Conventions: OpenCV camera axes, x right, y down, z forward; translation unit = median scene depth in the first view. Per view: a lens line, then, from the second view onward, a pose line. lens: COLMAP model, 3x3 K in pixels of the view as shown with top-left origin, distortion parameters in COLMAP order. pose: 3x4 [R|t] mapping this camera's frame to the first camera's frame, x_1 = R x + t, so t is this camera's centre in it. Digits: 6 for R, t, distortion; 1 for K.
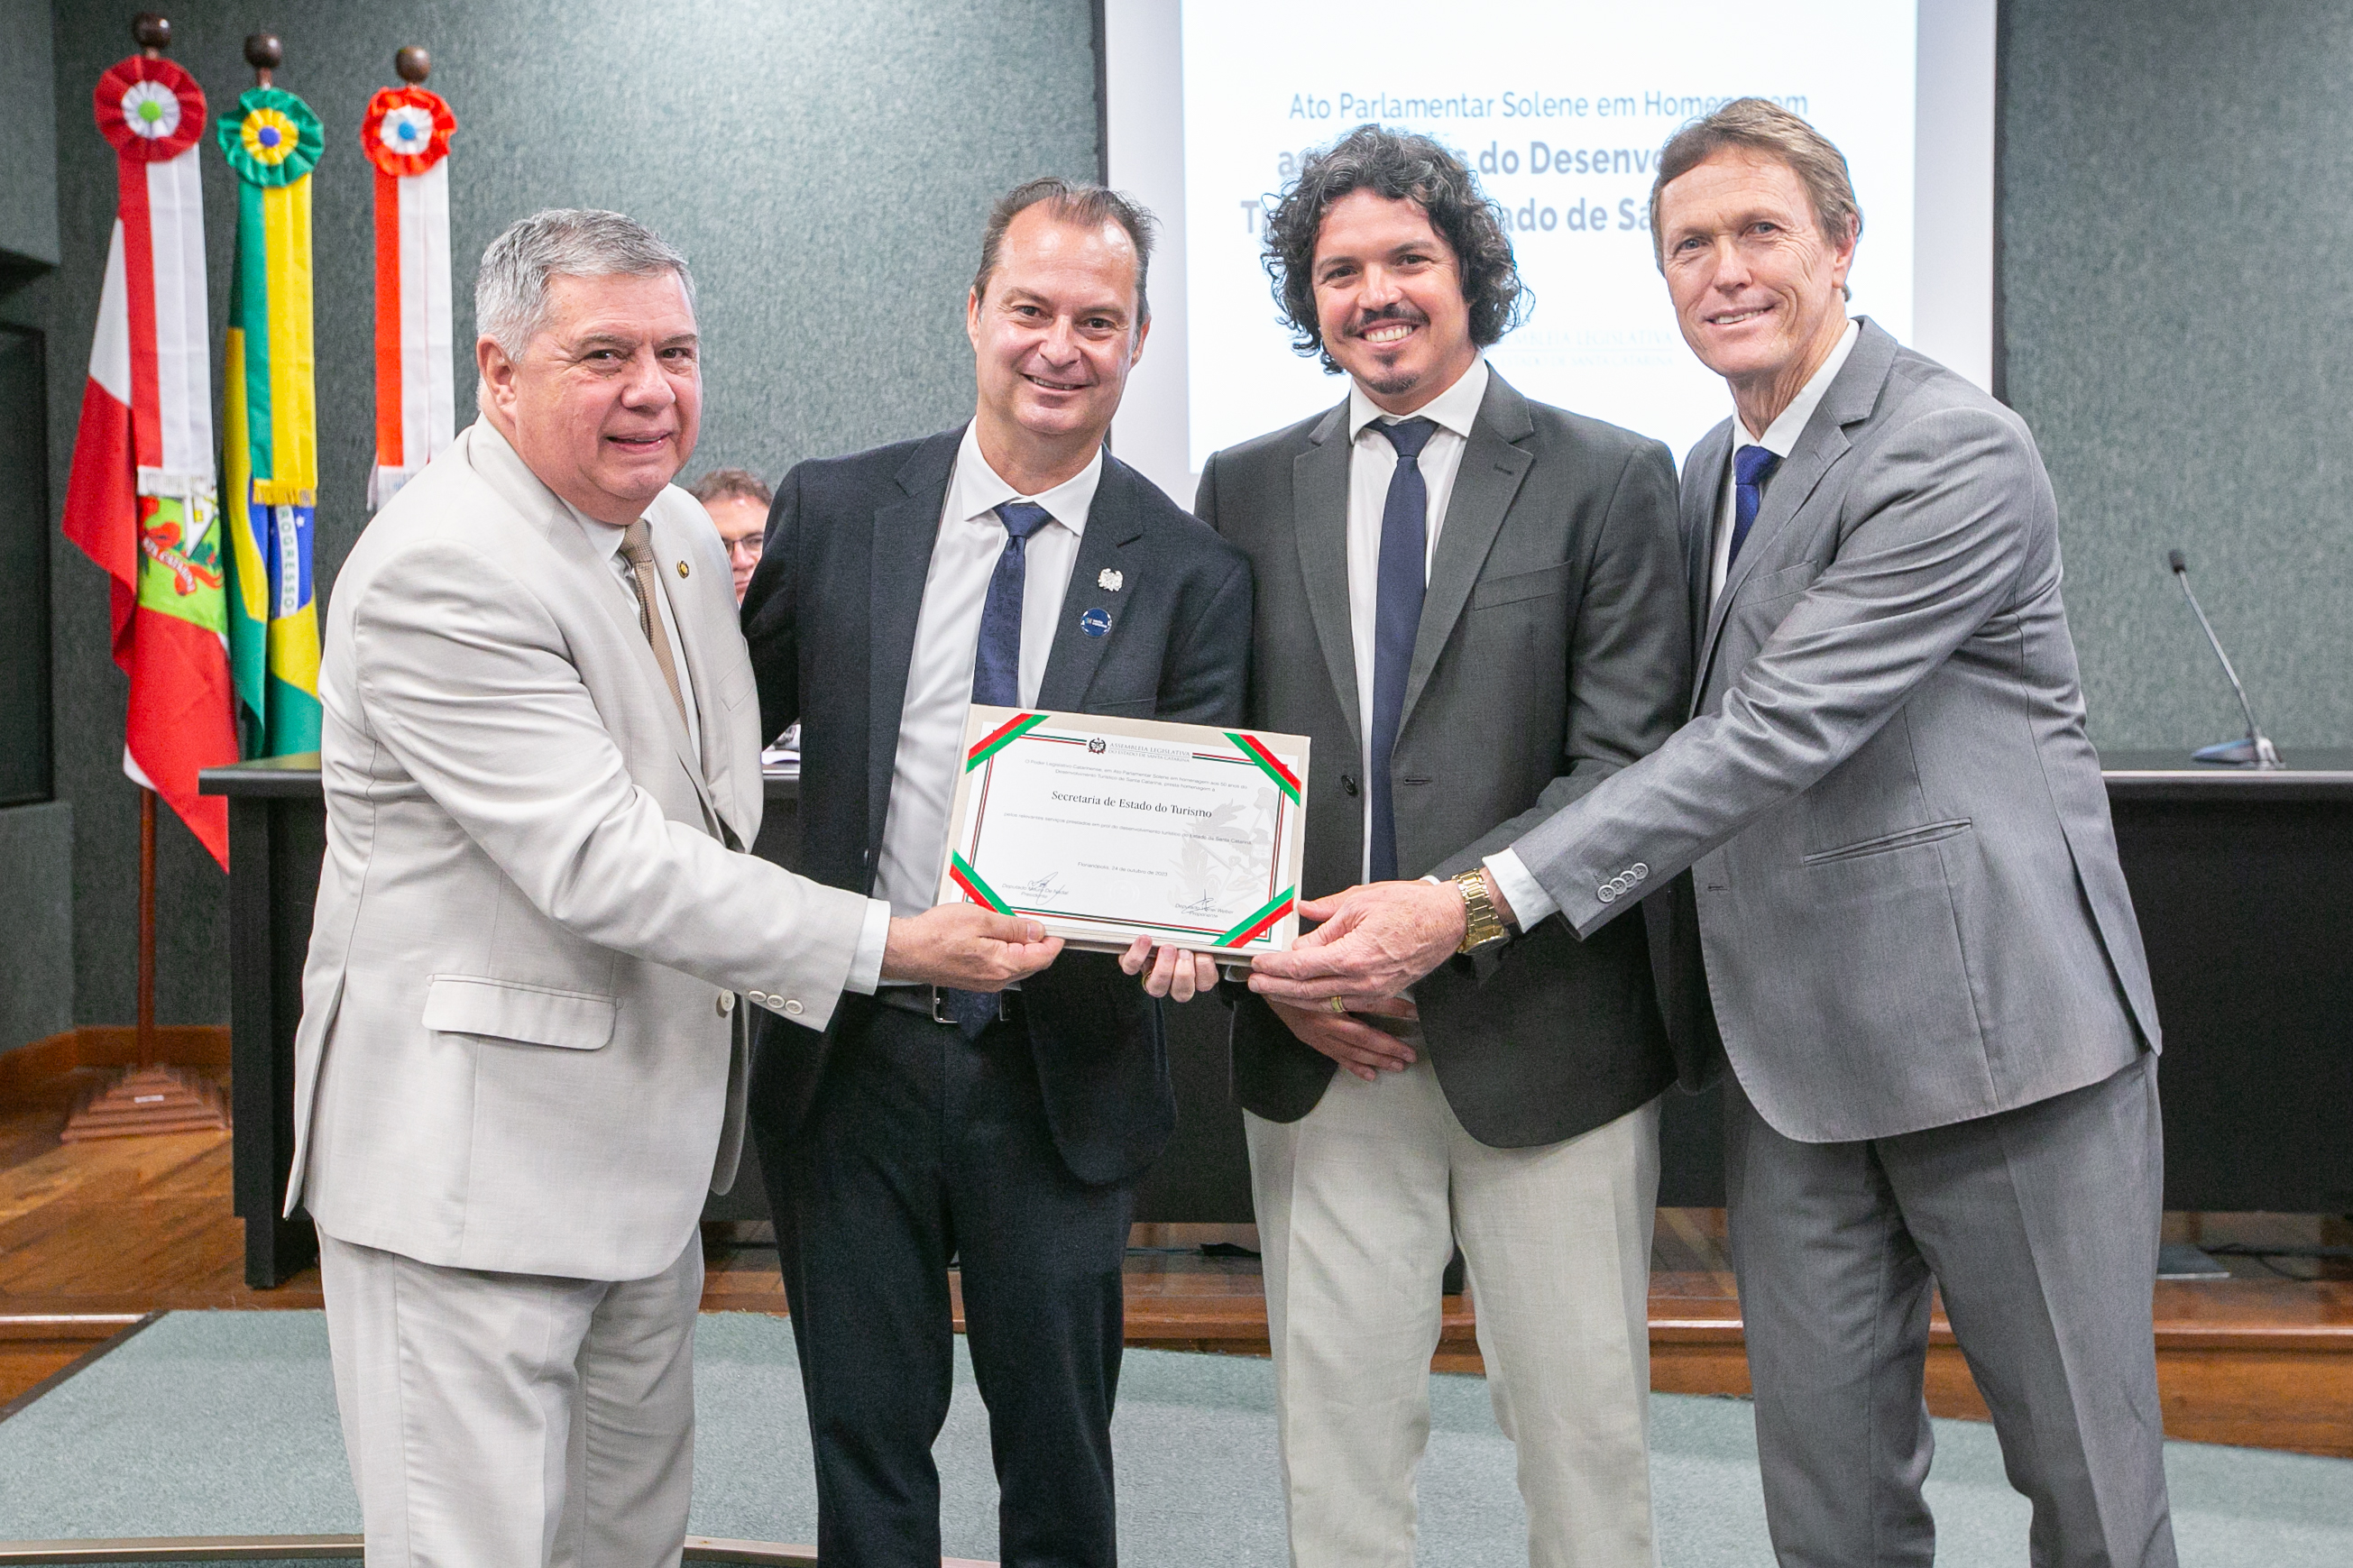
lens RADIAL K [[2471.0, 0, 1143.7], [0, 2471.0, 671.4], [0, 0, 1]] dist [0.038434, 0.000000]
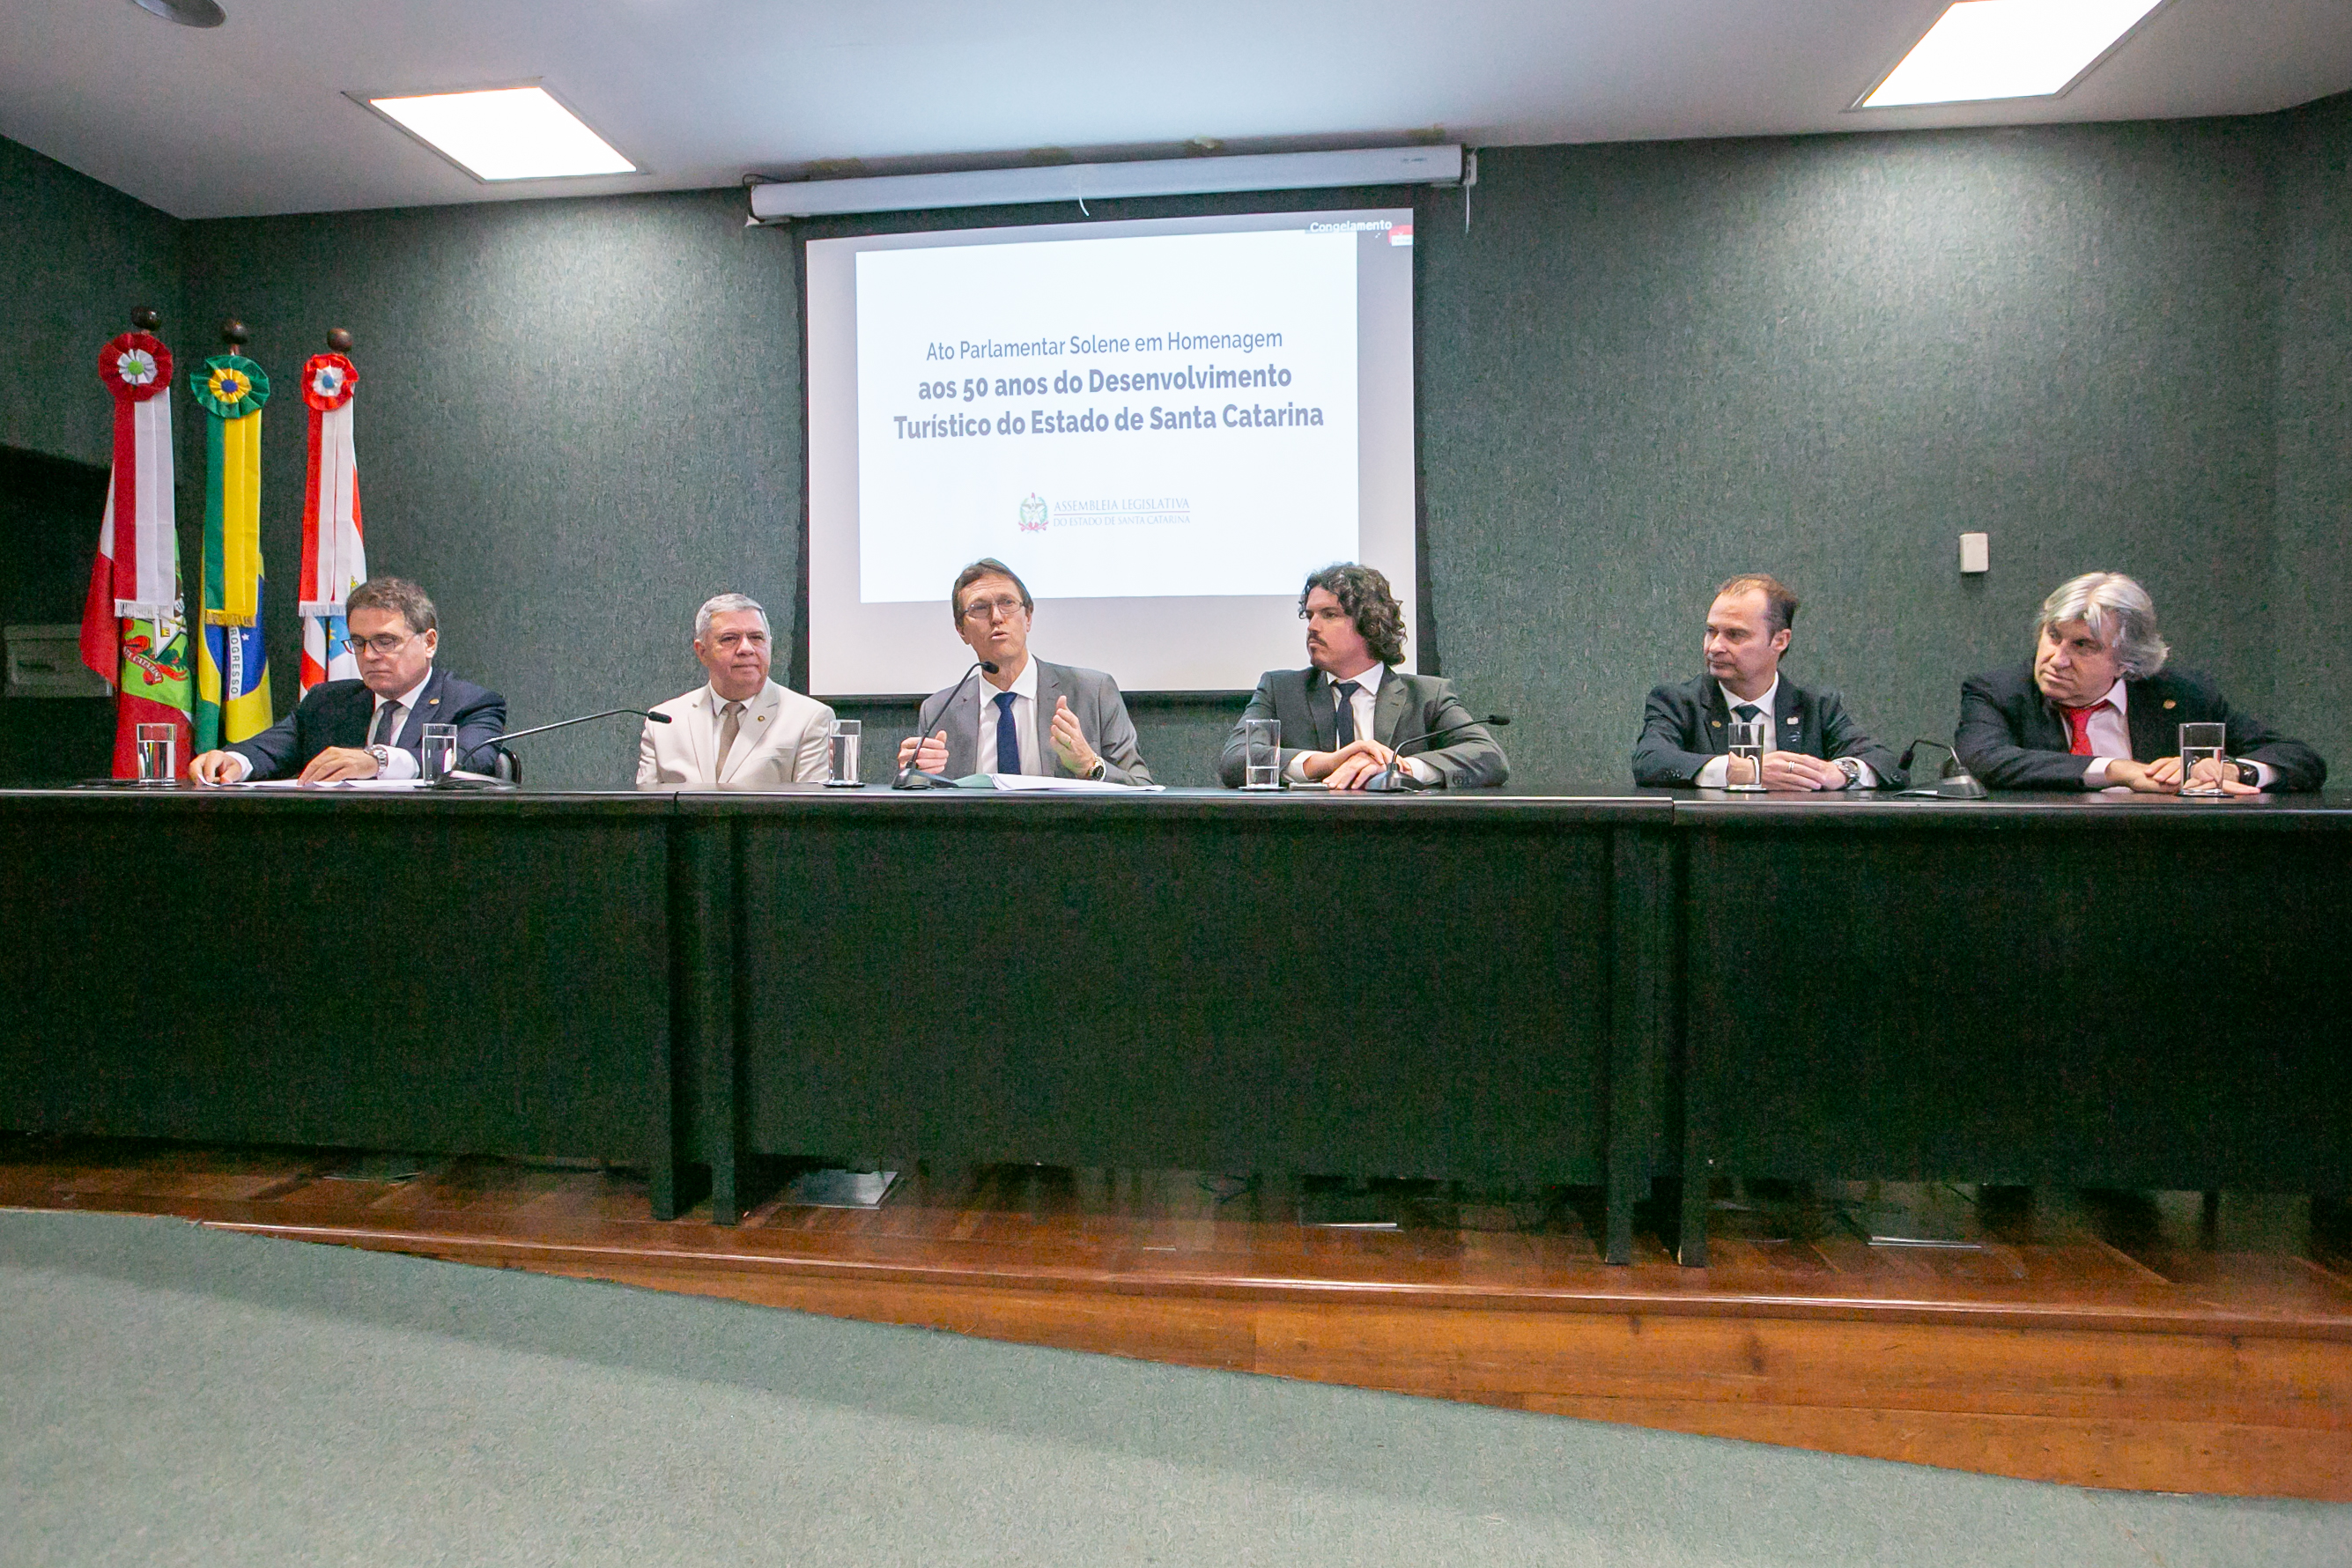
lens RADIAL K [[1215.9, 0, 1263.7], [0, 1215.9, 759.0], [0, 0, 1]] dist [-0.046782, 0.016361]
pose [[0.996507, -0.000500, -0.083509, 0.312509], [-0.001377, 0.999748, -0.022422, 0.026259], [0.083500, 0.022459, 0.996255, 0.314774]]
